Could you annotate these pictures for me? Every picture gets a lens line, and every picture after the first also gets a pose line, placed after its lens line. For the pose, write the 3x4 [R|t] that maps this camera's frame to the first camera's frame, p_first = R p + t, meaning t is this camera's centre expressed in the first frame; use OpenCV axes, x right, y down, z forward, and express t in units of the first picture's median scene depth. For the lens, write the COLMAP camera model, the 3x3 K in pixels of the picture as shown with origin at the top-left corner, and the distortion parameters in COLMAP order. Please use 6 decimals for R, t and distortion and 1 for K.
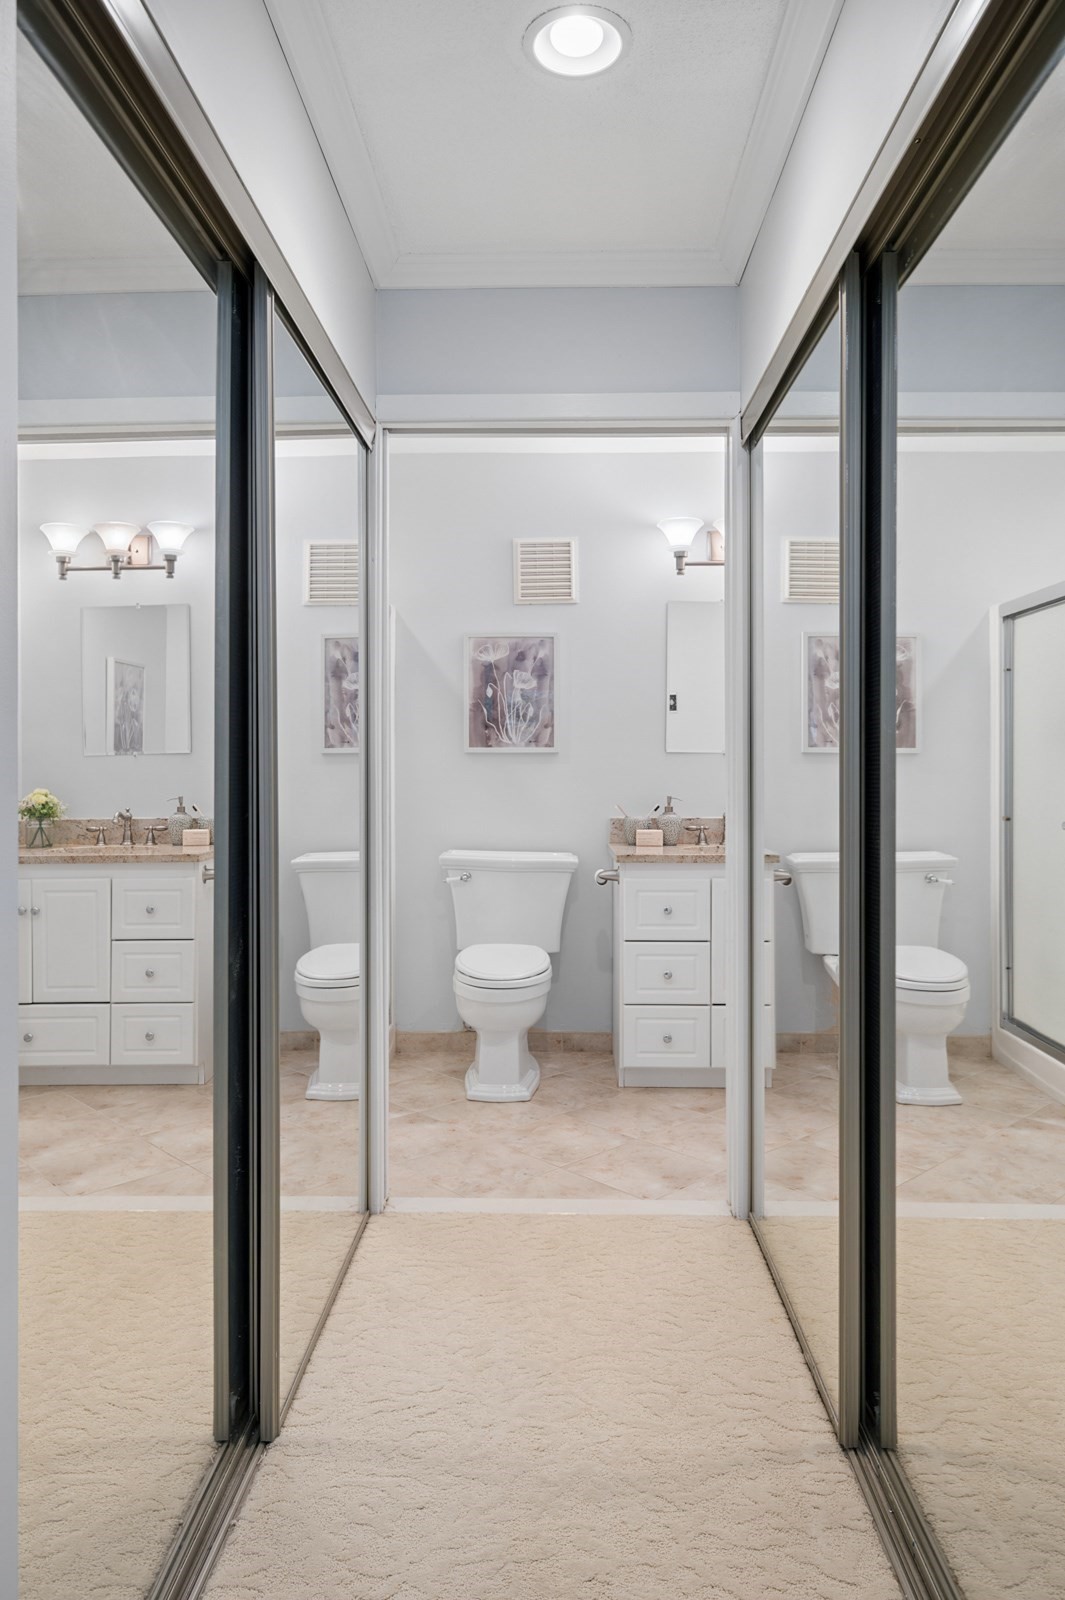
lens RADIAL K [[1044.7, 0, 534.0], [0, 1044.7, 827.0], [0, 0, 1]] dist [-0.008966, -0.000780]
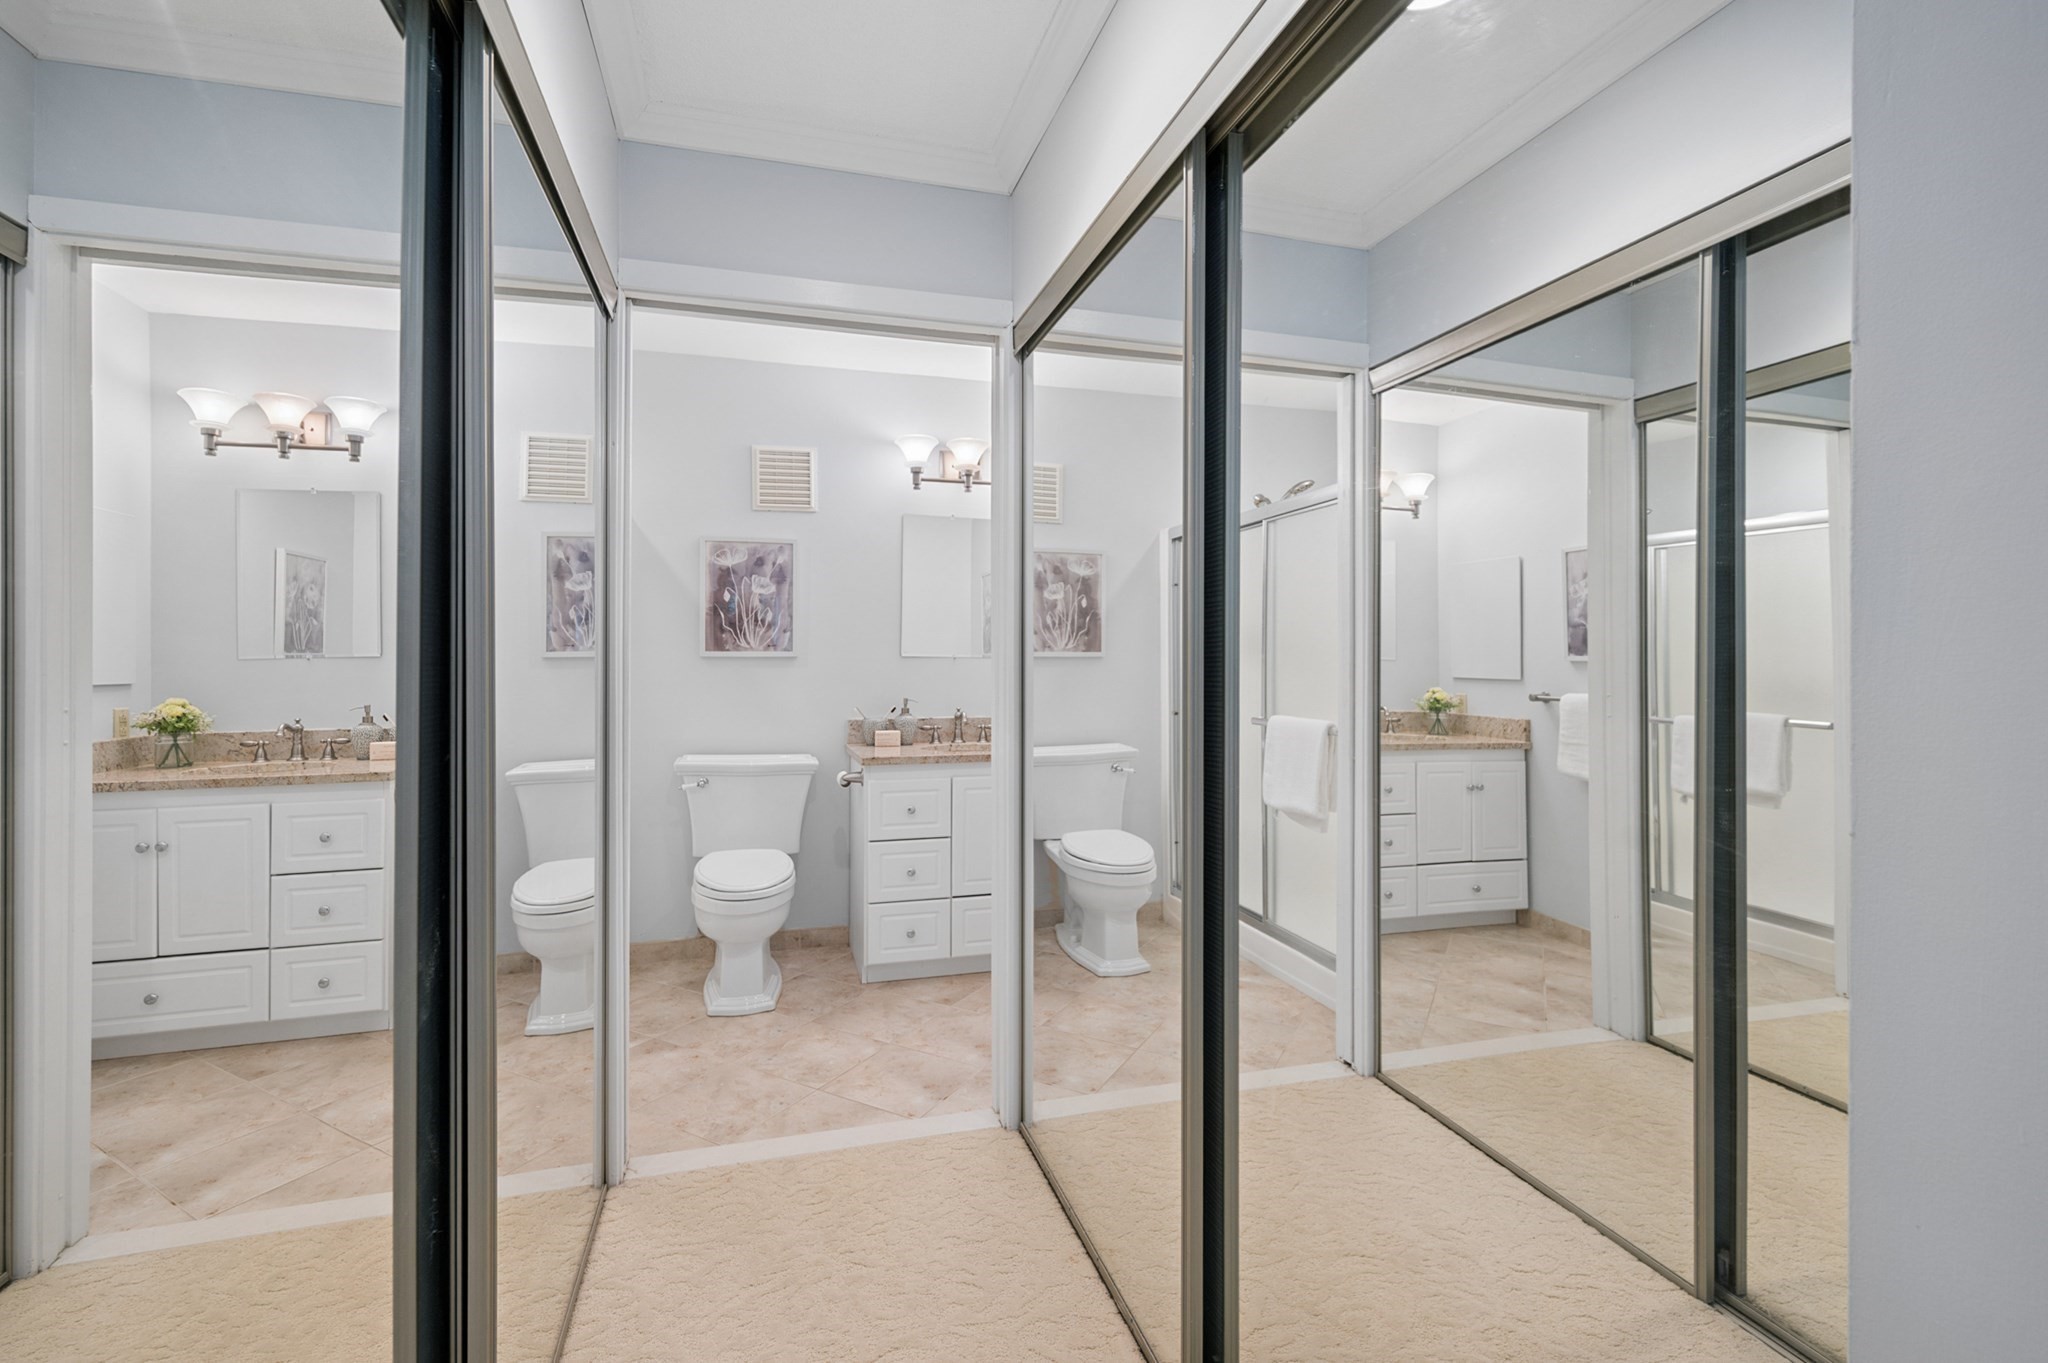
lens RADIAL K [[876.7, 0, 992.4], [0, 876.7, 681.9], [0, 0, 1]] dist [0.000770, -0.003264]
pose [[0.959905, -0.005835, 0.280265, -0.036018], [0.015479, 0.999361, -0.032211, -0.017137], [-0.279898, 0.035258, 0.959382, 0.133660]]
